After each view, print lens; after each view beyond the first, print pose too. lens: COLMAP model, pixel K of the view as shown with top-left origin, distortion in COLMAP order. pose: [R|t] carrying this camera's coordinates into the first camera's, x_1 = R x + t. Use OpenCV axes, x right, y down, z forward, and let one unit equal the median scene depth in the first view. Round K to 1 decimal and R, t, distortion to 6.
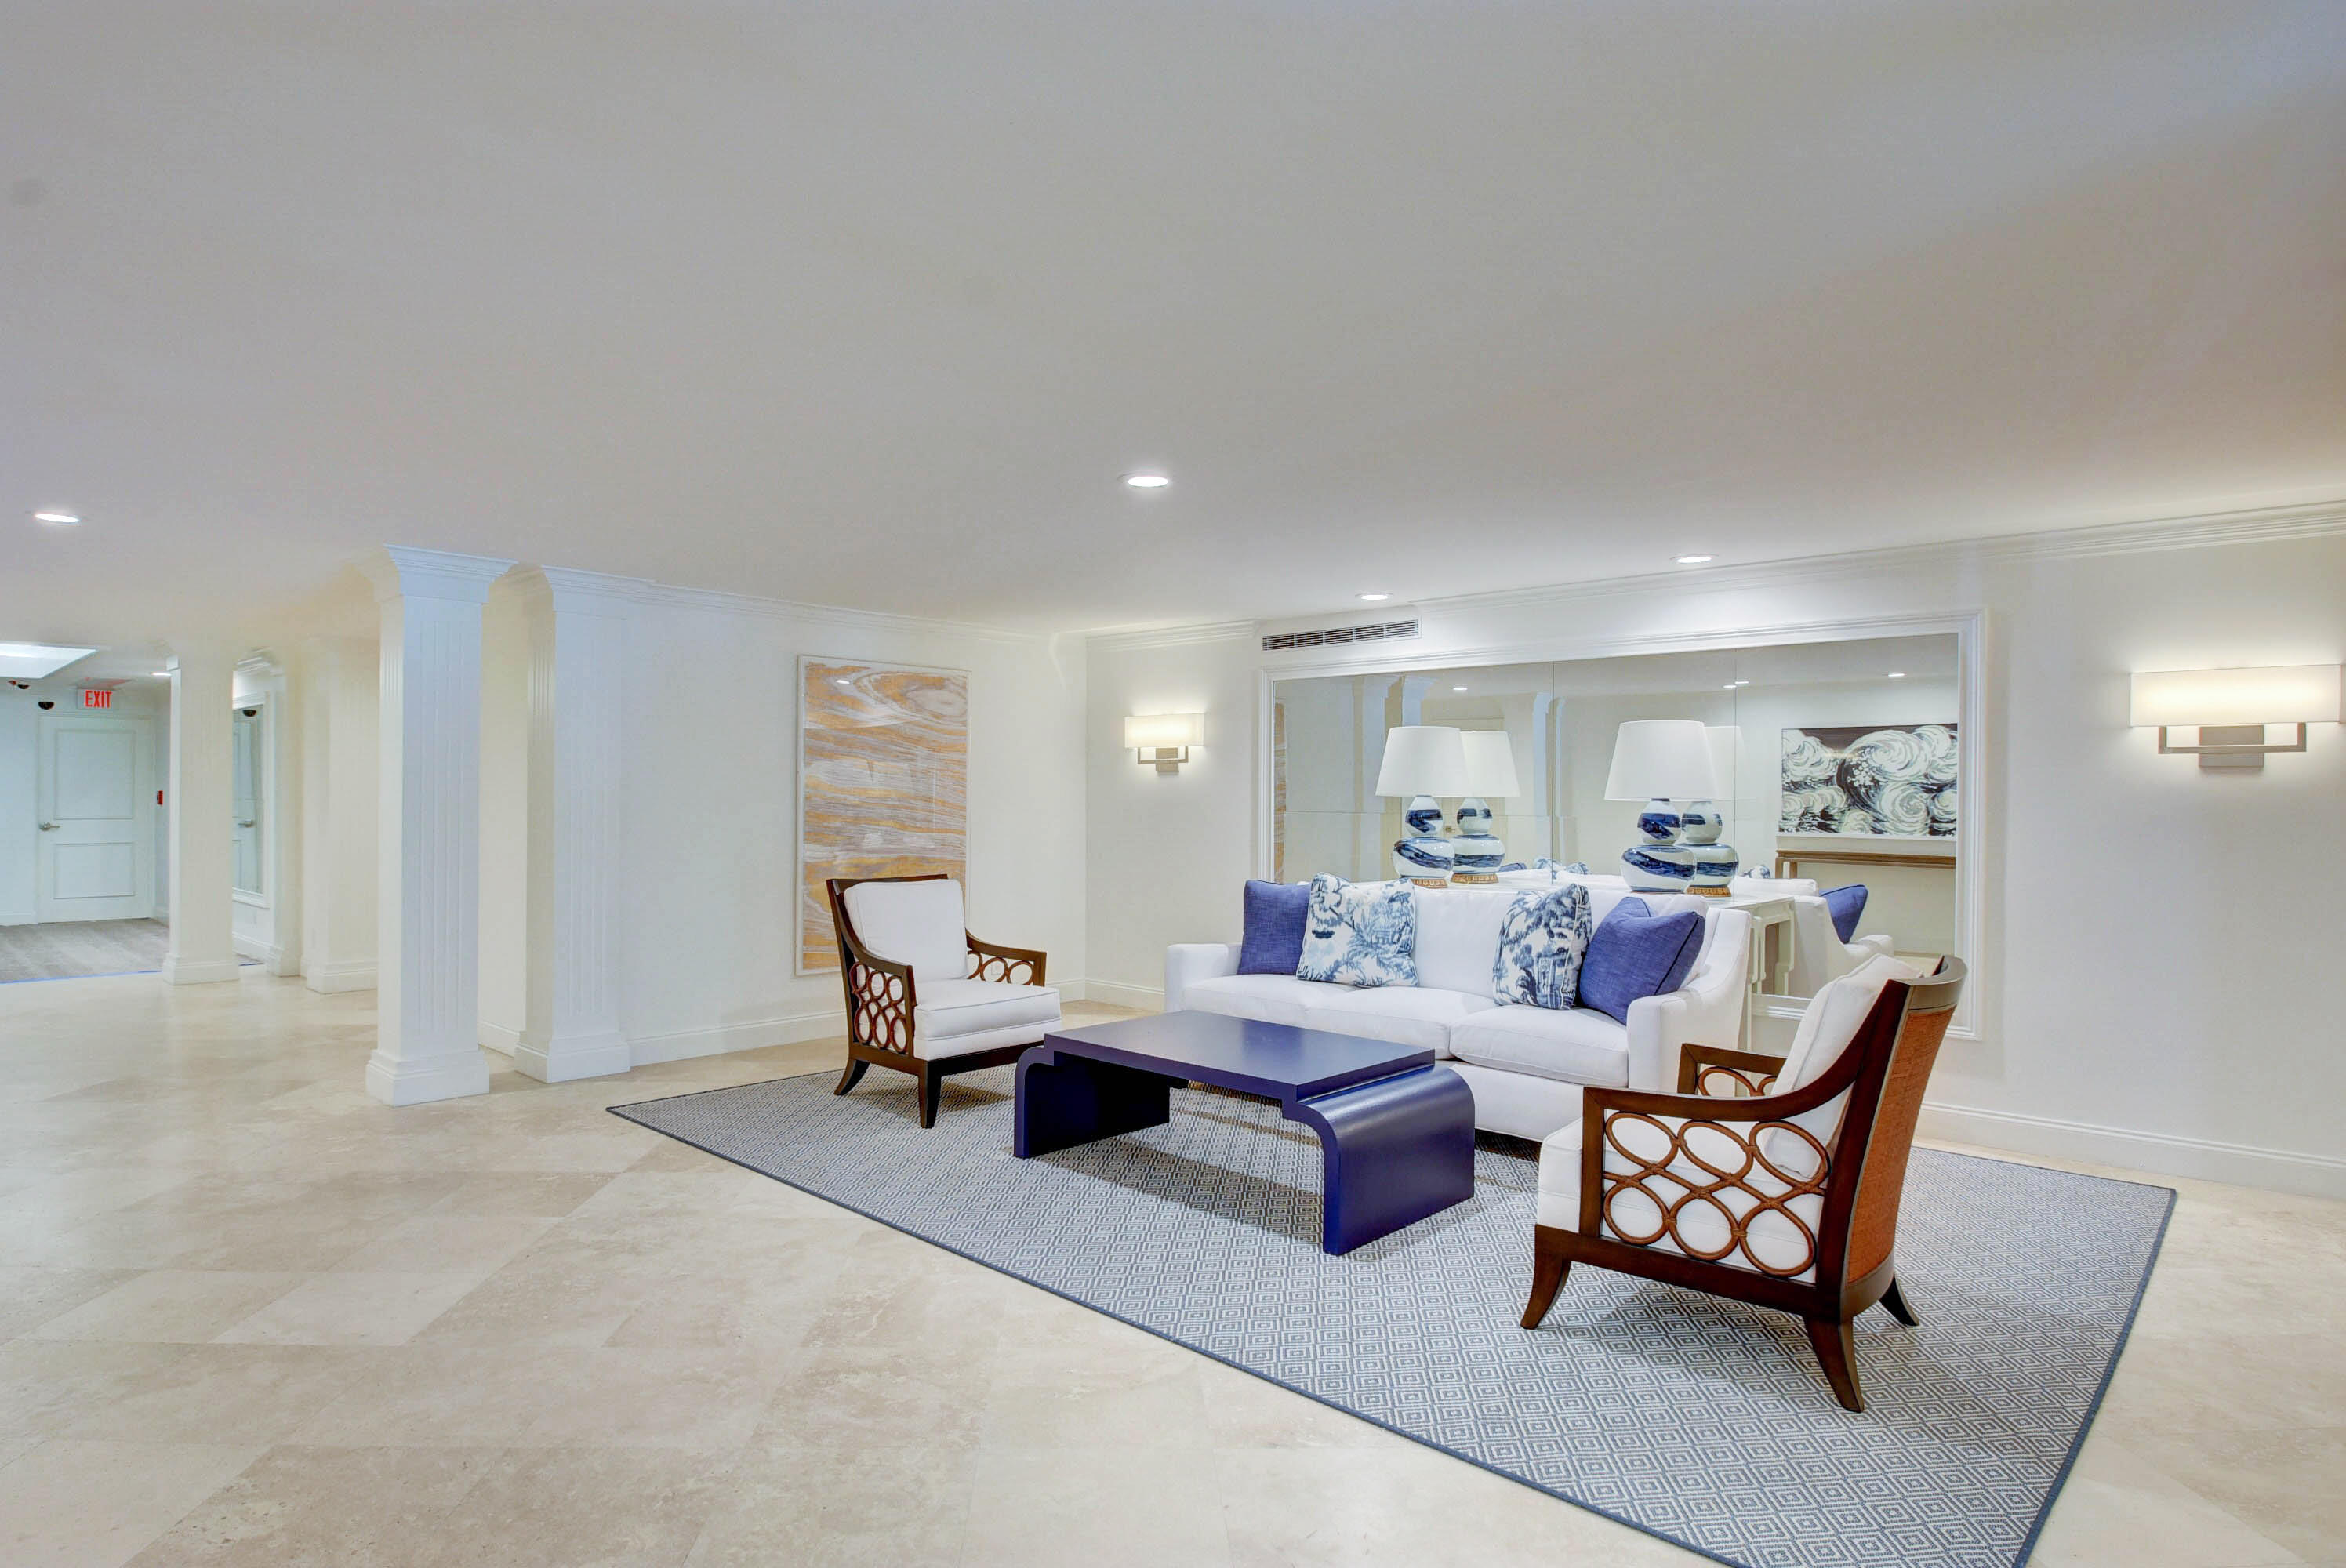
lens RADIAL K [[1314.3, 0, 1168.5], [0, 1314.3, 800.6], [0, 0, 1]] dist [-0.033919, -0.002199]
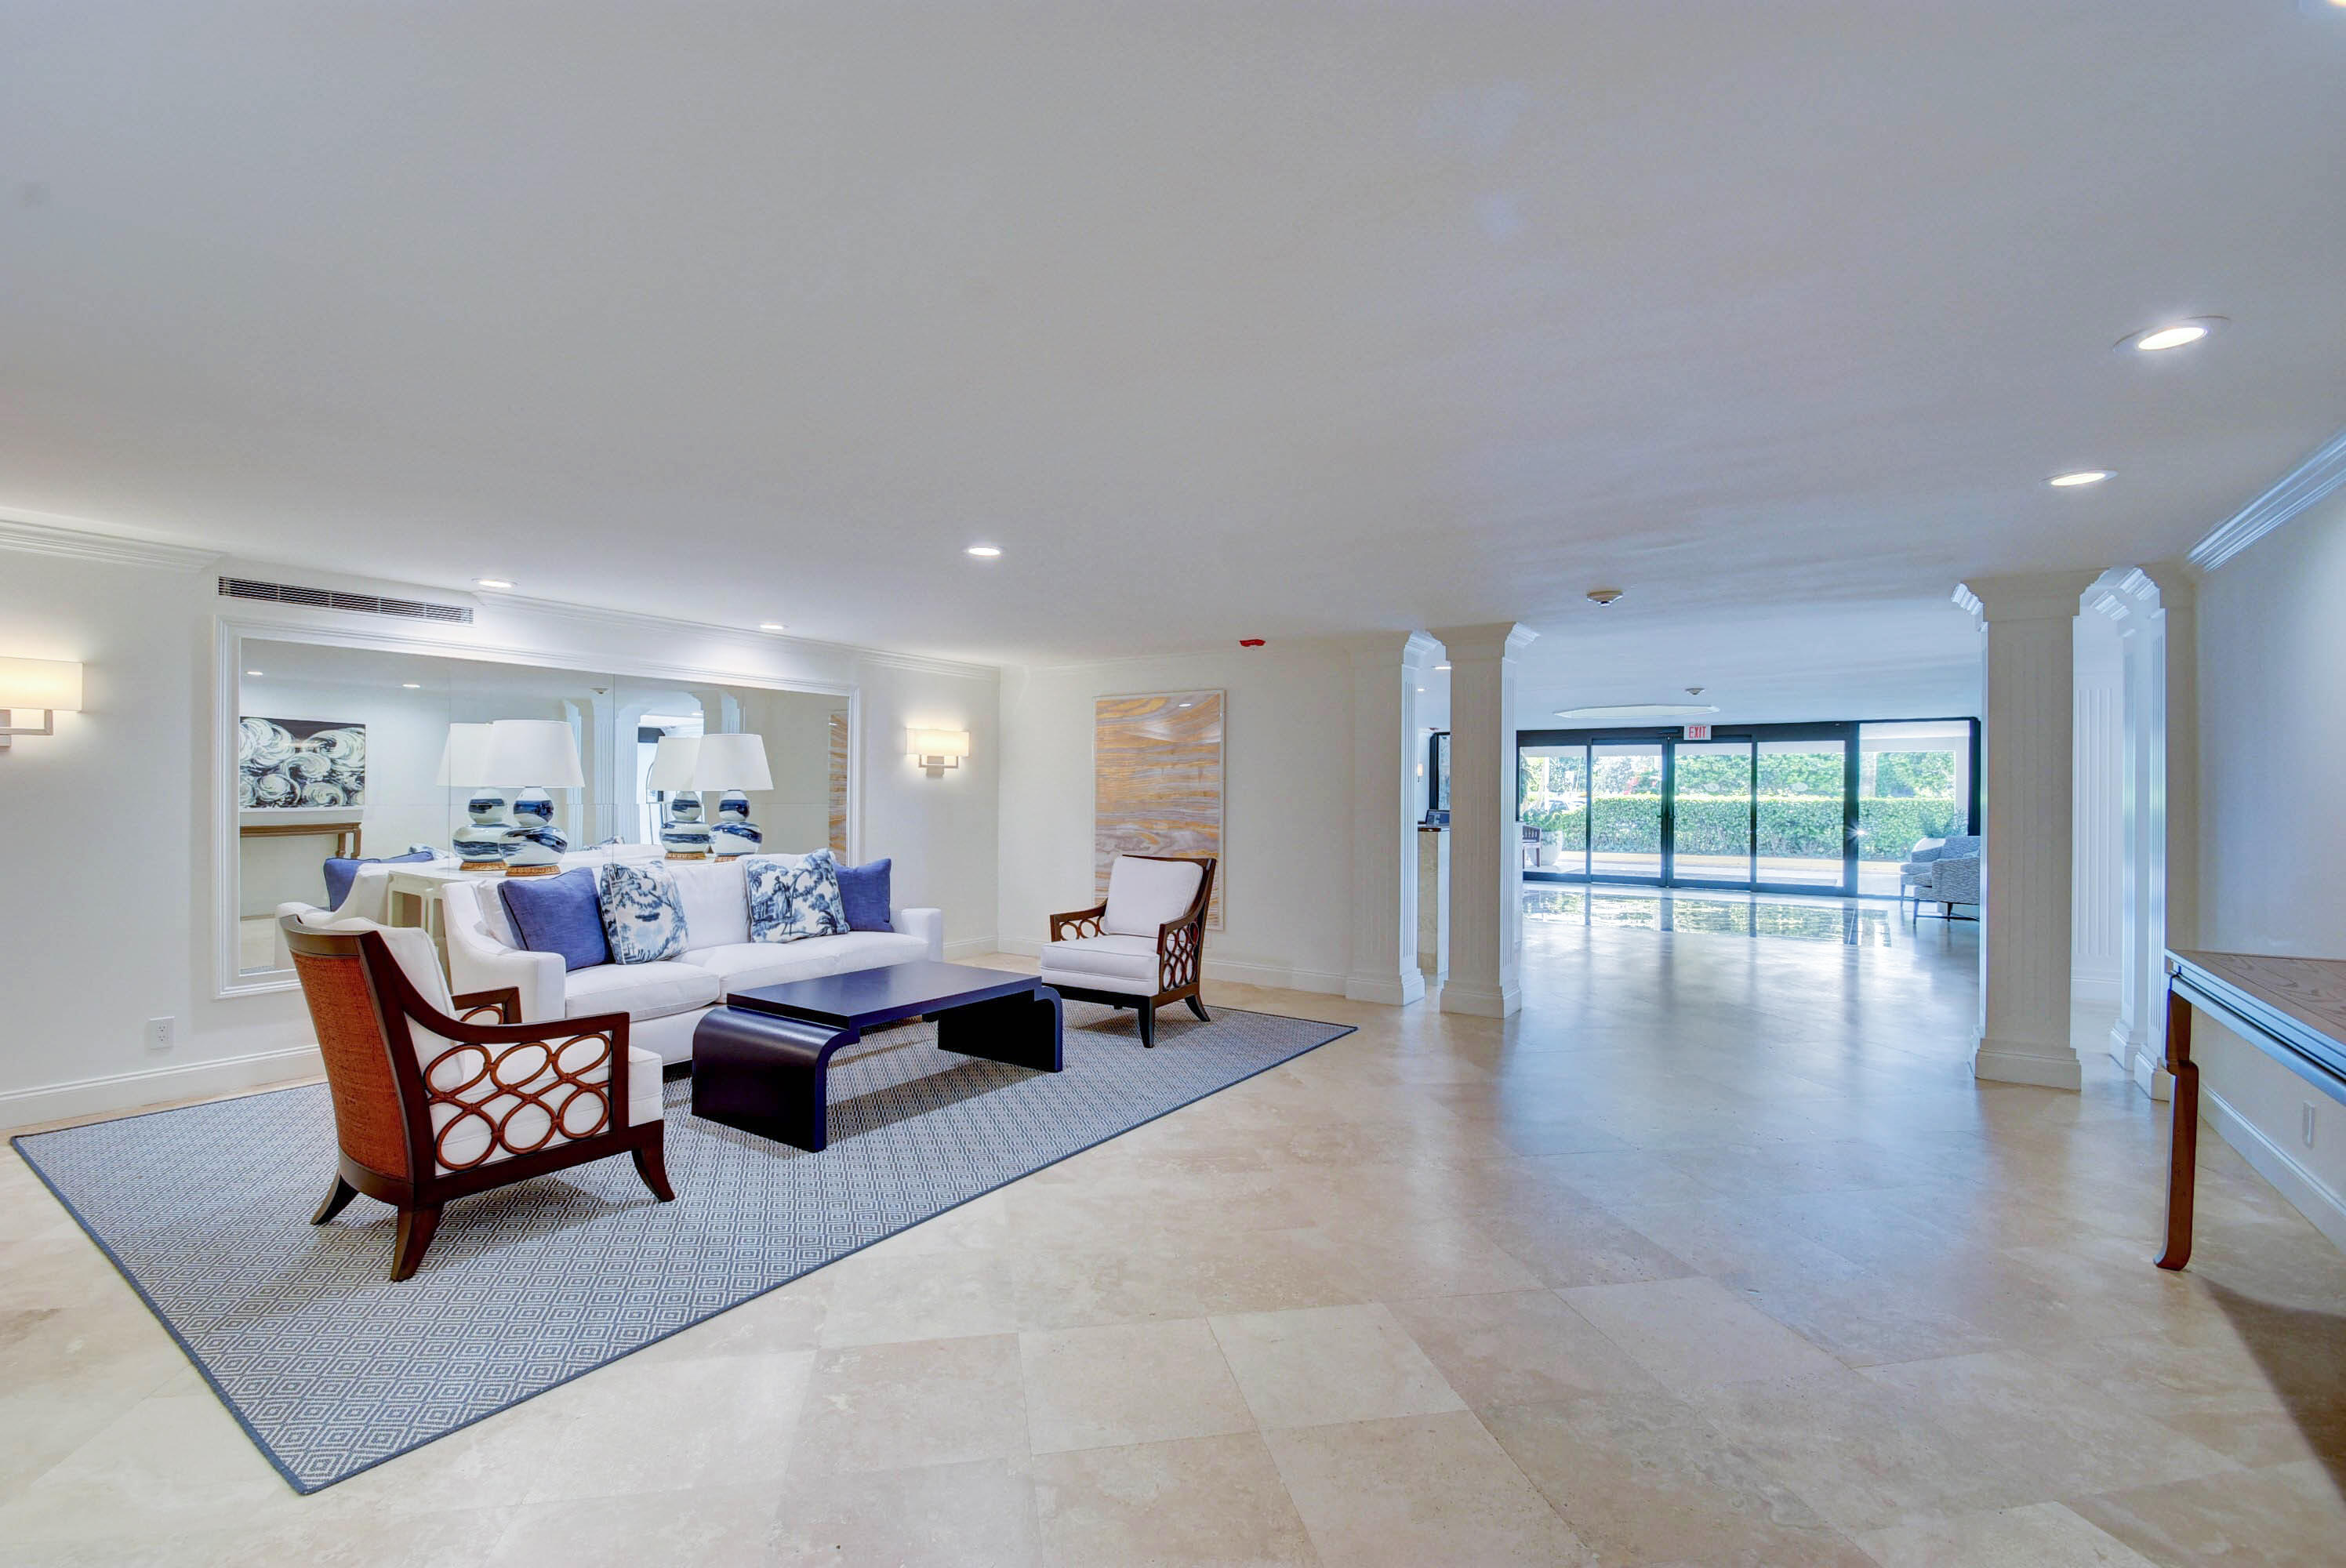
lens RADIAL K [[1037.5, 0, 1131.3], [0, 1037.5, 796.0], [0, 0, 1]] dist [-0.003904, -0.001144]
pose [[-0.143443, -0.013868, 0.989561, -0.789954], [-0.007420, 0.999889, 0.012937, -0.011888], [-0.989631, -0.005487, -0.143530, 0.738982]]
